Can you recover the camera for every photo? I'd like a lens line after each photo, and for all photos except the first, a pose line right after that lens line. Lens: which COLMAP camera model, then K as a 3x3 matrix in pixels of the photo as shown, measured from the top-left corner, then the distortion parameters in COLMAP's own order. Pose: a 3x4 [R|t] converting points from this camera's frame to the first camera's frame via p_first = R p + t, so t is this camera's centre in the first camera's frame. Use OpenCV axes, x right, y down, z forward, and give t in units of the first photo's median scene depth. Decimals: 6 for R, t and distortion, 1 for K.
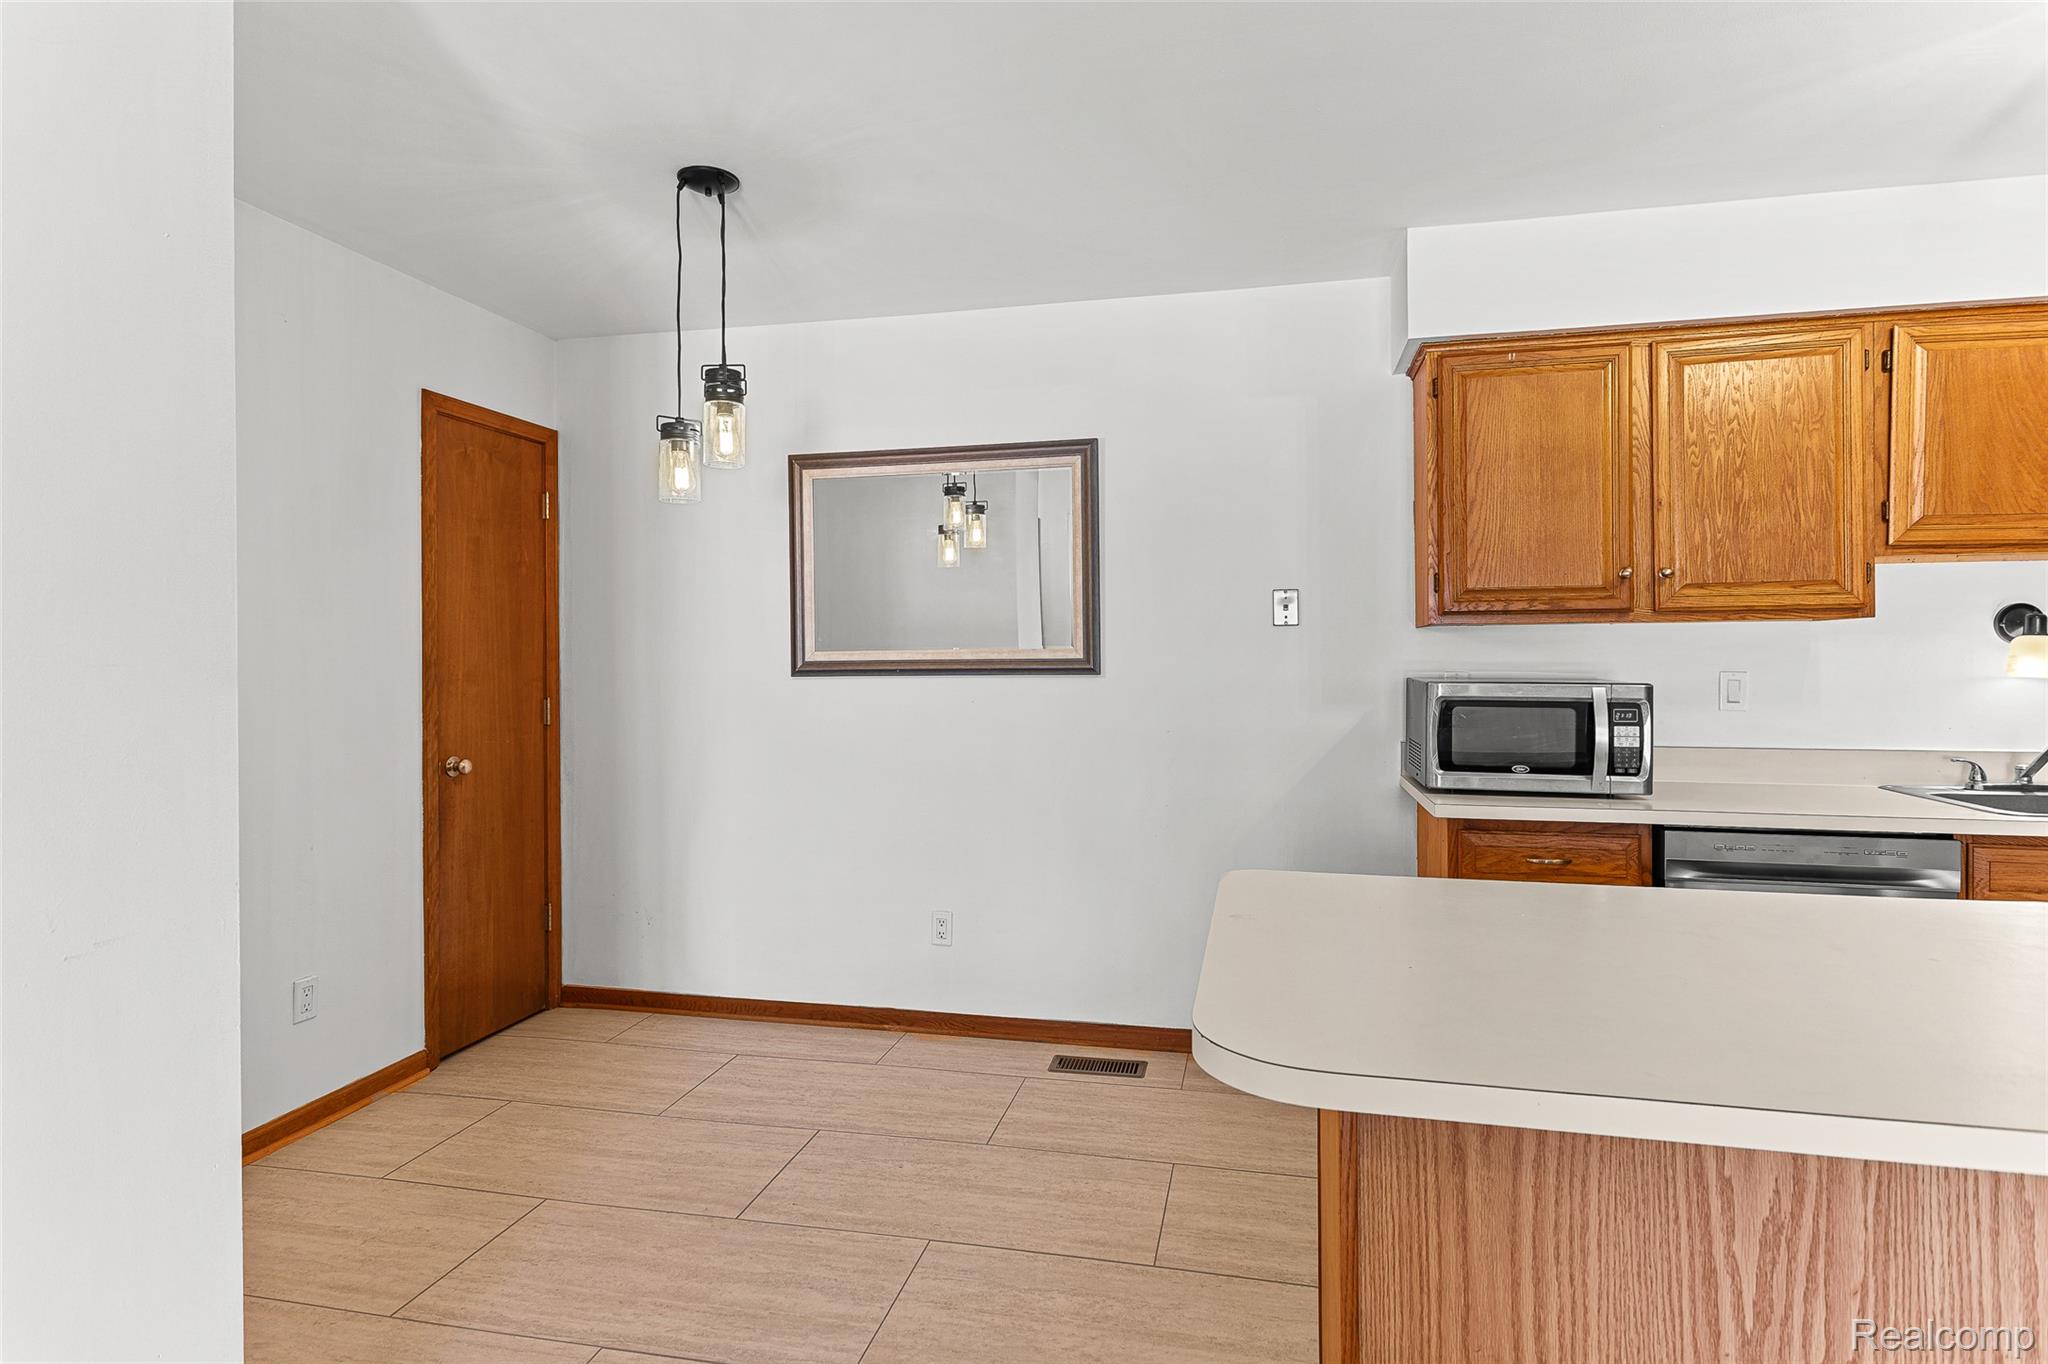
lens RADIAL K [[1087.4, 0, 1007.4], [0, 1087.4, 663.1], [0, 0, 1]] dist [0.014987, -0.001240]
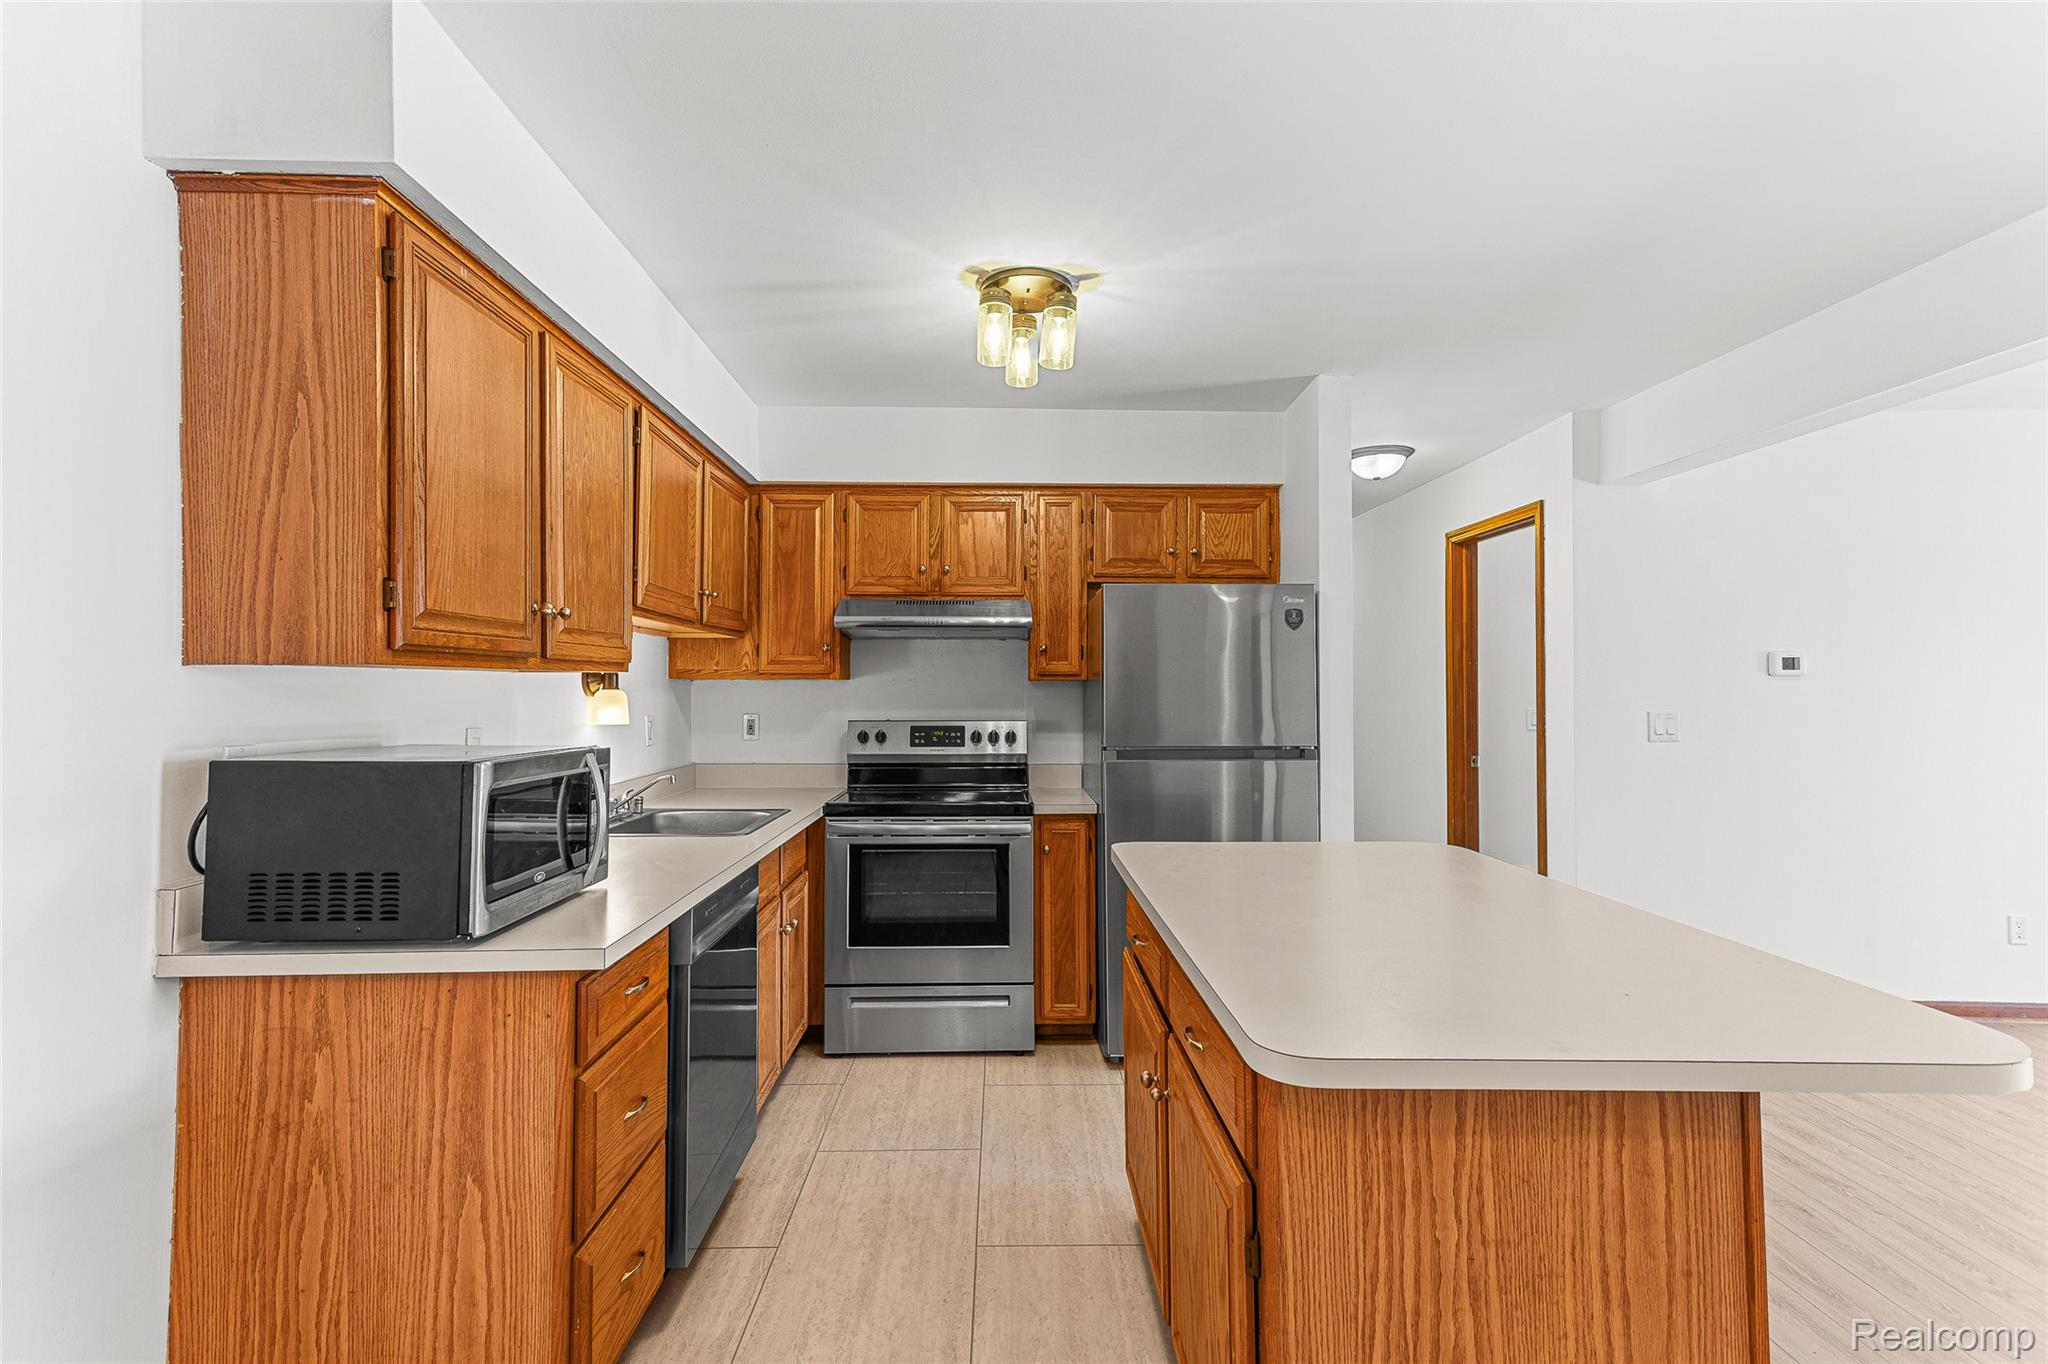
lens RADIAL K [[974.1, 0, 1022.3], [0, 974.1, 675.5], [0, 0, 1]] dist [0.032251, 0.000885]
pose [[-0.249995, 0.017724, 0.968085, -0.182206], [0.004073, 0.999843, -0.017253, -0.016454], [-0.968239, -0.000371, -0.250028, 0.698695]]
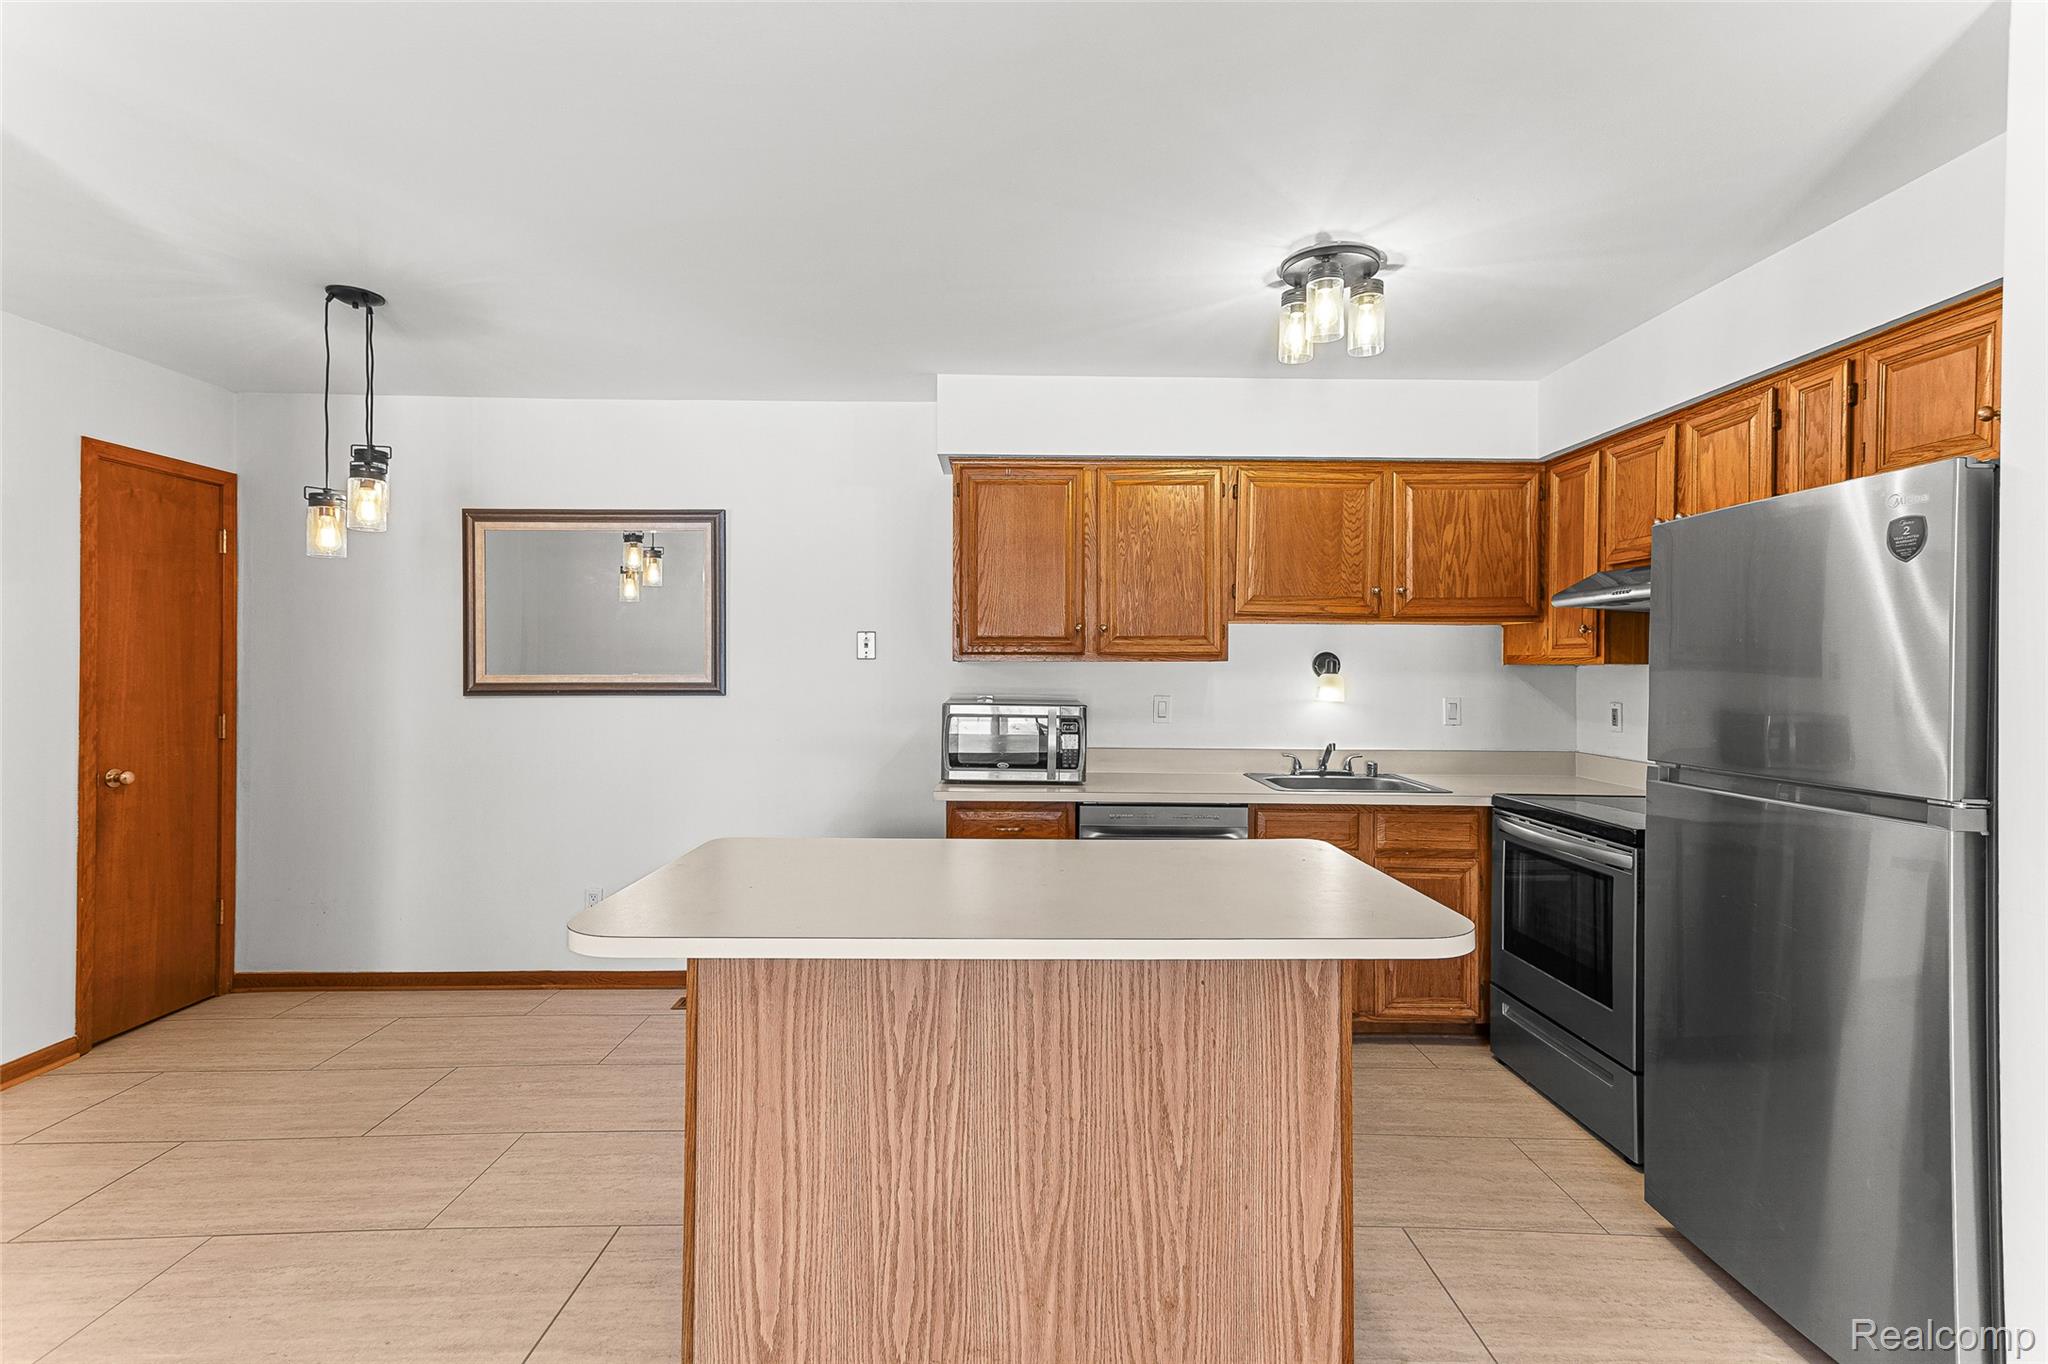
lens RADIAL K [[980.9, 0, 1011.6], [0, 980.9, 666.0], [0, 0, 1]] dist [0.022478, 0.001344]
pose [[0.973598, 0.008611, 0.228107, 0.153153], [-0.007155, 0.999948, -0.007208, -0.018540], [-0.228158, 0.005386, 0.973609, -0.203144]]
